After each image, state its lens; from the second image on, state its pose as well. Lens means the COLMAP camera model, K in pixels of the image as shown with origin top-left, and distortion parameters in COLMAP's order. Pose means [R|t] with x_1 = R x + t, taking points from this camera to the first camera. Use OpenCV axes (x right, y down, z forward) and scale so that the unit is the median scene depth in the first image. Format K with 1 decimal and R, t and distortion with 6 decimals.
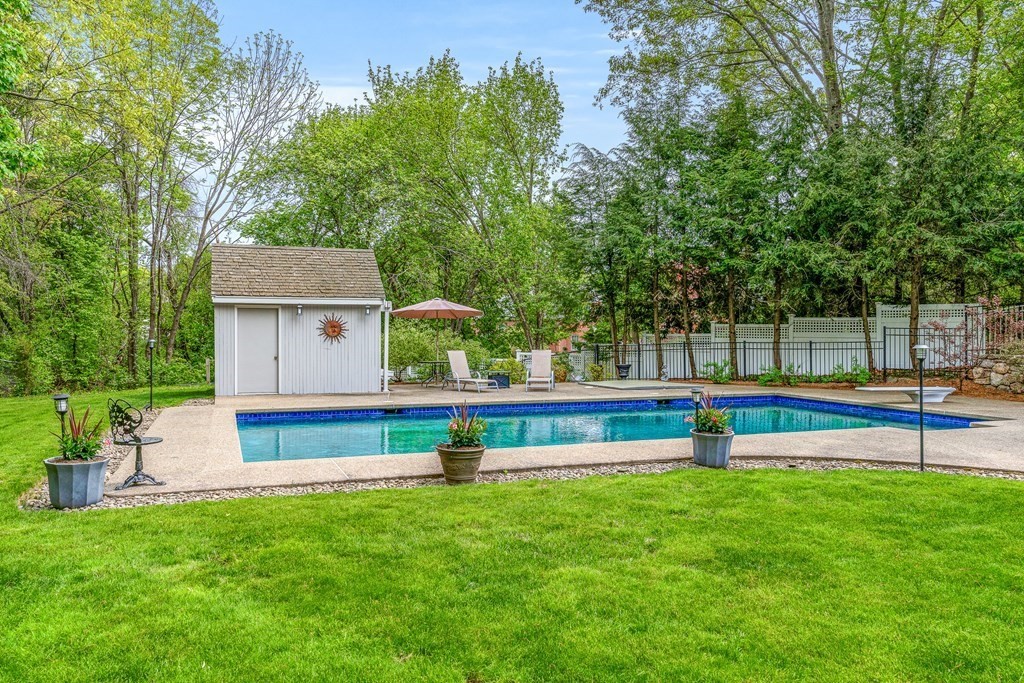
lens RADIAL K [[767.4, 0, 512.0], [0, 767.4, 341.5], [0, 0, 1]] dist [-0.002077, 0.000231]
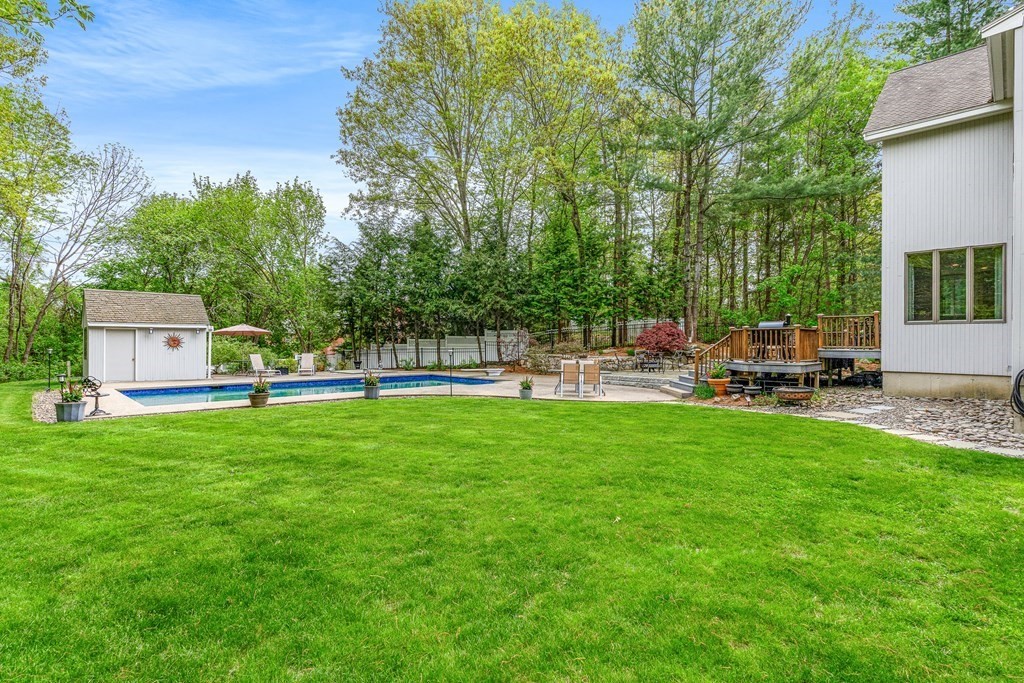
lens RADIAL K [[500.0, 0, 512.0], [0, 500.0, 341.5], [0, 0, 1]] dist [0.002996, -0.000796]
pose [[0.919131, 0.001956, 0.393947, 0.013894], [0.003071, 0.999922, -0.012130, -0.001252], [-0.393939, 0.012359, 0.919053, -0.242334]]
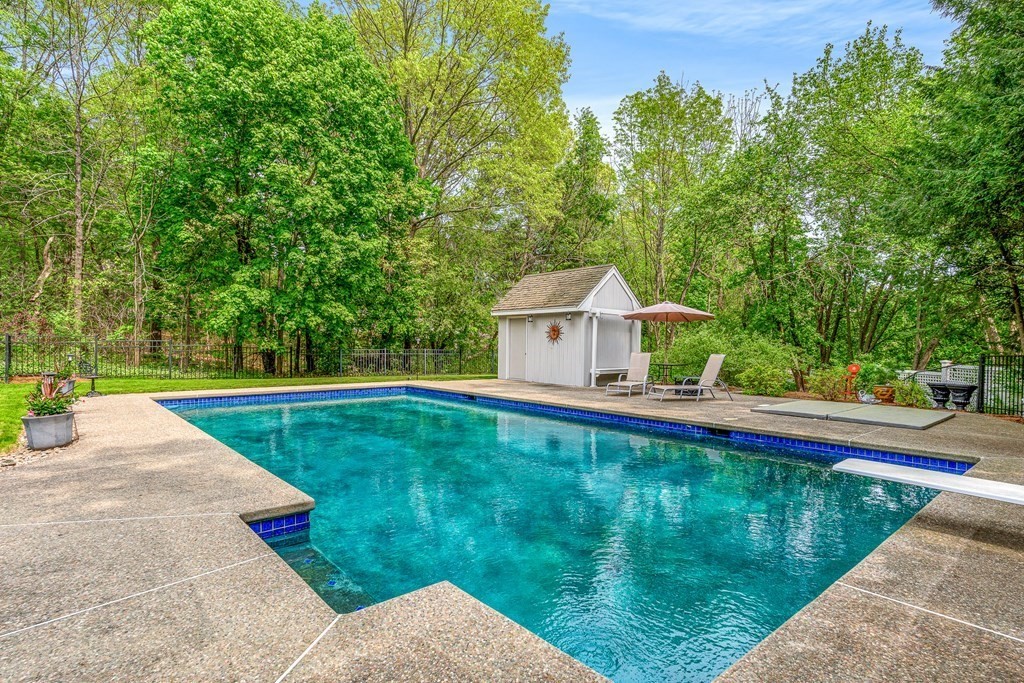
lens RADIAL K [[527.4, 0, 512.0], [0, 527.4, 341.5], [0, 0, 1]] dist [-0.000231, -0.000031]
pose [[0.320233, 0.000948, -0.947338, 0.439082], [-0.015538, 0.999870, -0.004251, 0.002693], [0.947211, 0.016082, 0.320207, 0.510295]]
